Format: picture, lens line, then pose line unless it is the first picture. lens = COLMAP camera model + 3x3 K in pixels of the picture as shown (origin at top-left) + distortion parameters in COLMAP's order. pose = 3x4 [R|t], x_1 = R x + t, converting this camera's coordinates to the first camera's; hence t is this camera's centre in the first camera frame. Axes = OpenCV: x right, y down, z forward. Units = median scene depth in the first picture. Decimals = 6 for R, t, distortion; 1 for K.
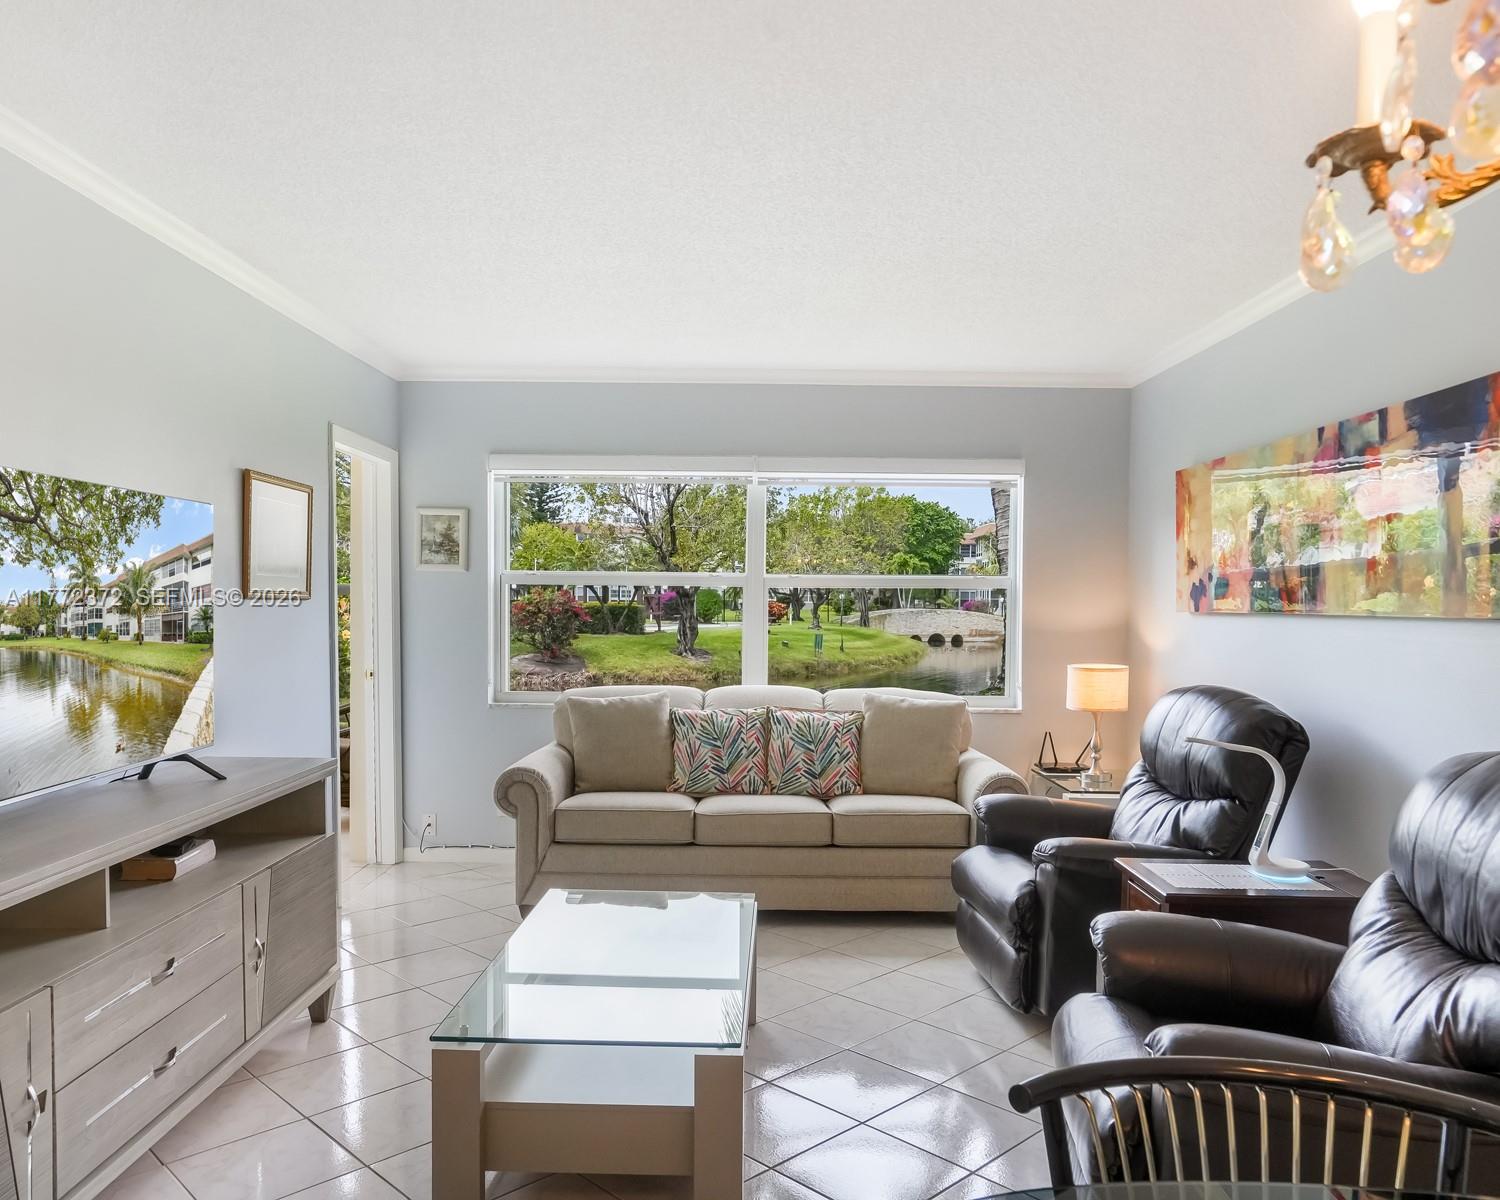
lens RADIAL K [[1112.9, 0, 746.8], [0, 1112.9, 645.2], [0, 0, 1]] dist [-0.043544, 0.002799]
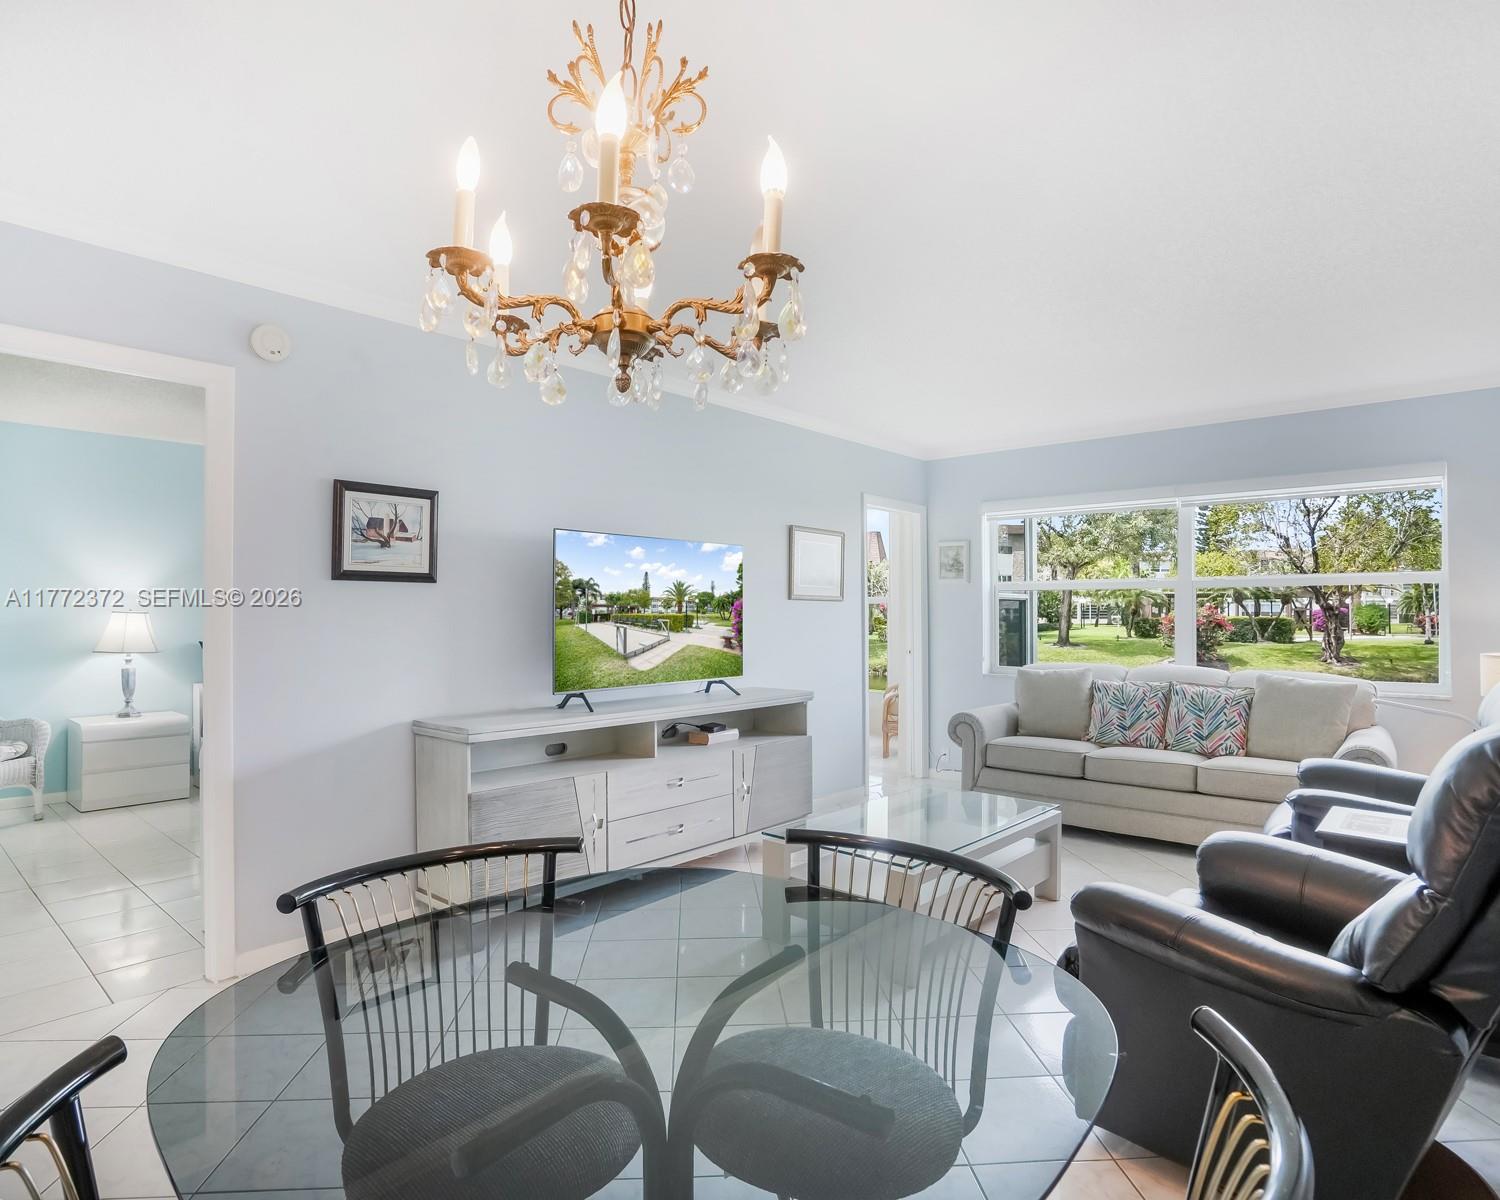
lens RADIAL K [[834.6, 0, 750.0], [0, 834.6, 600.0], [0, 0, 1]] dist [-0.057237, 0.031870]
pose [[0.759779, -0.019578, -0.649886, 0.332643], [-0.020512, 0.998327, -0.054056, 0.029249], [0.649858, 0.054401, 0.758107, -0.032121]]
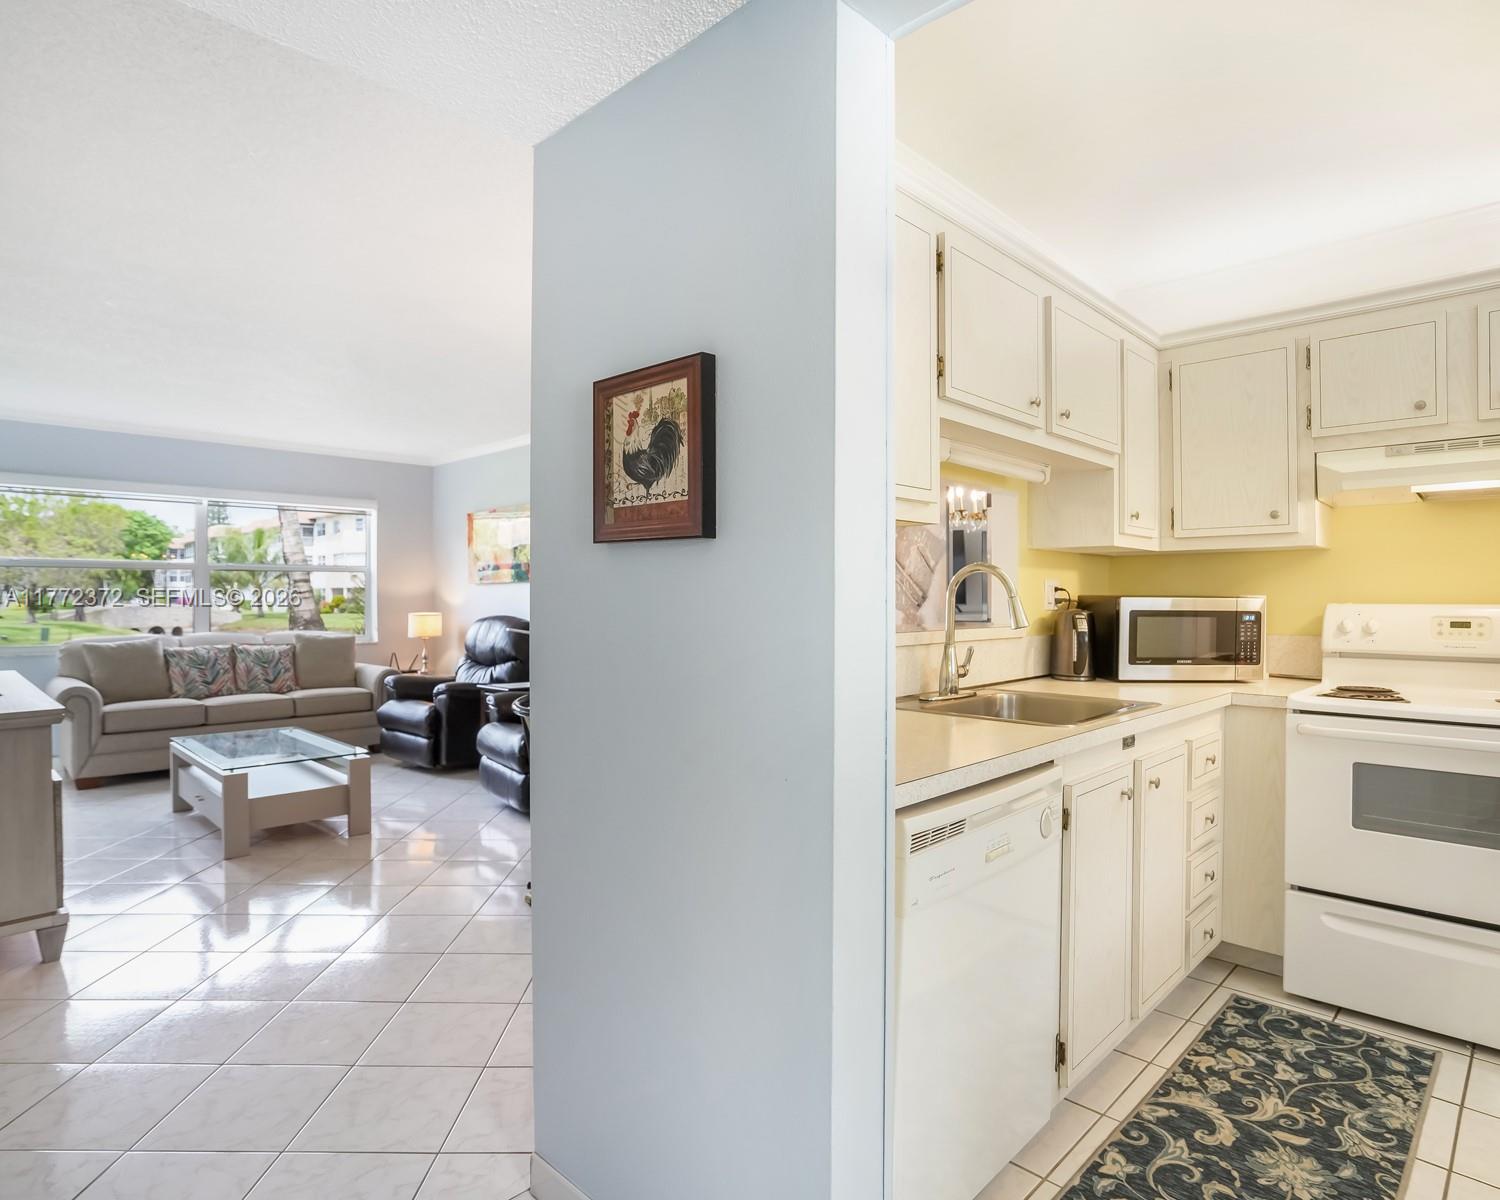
lens RADIAL K [[852.4, 0, 750.0], [0, 852.4, 600.0], [0, 0, 1]] dist [-0.062586, 0.030187]
pose [[0.692129, -0.013241, 0.721653, -0.422450], [0.039144, 0.999049, -0.019211, 0.055948], [-0.720712, 0.041545, 0.691989, -0.493543]]
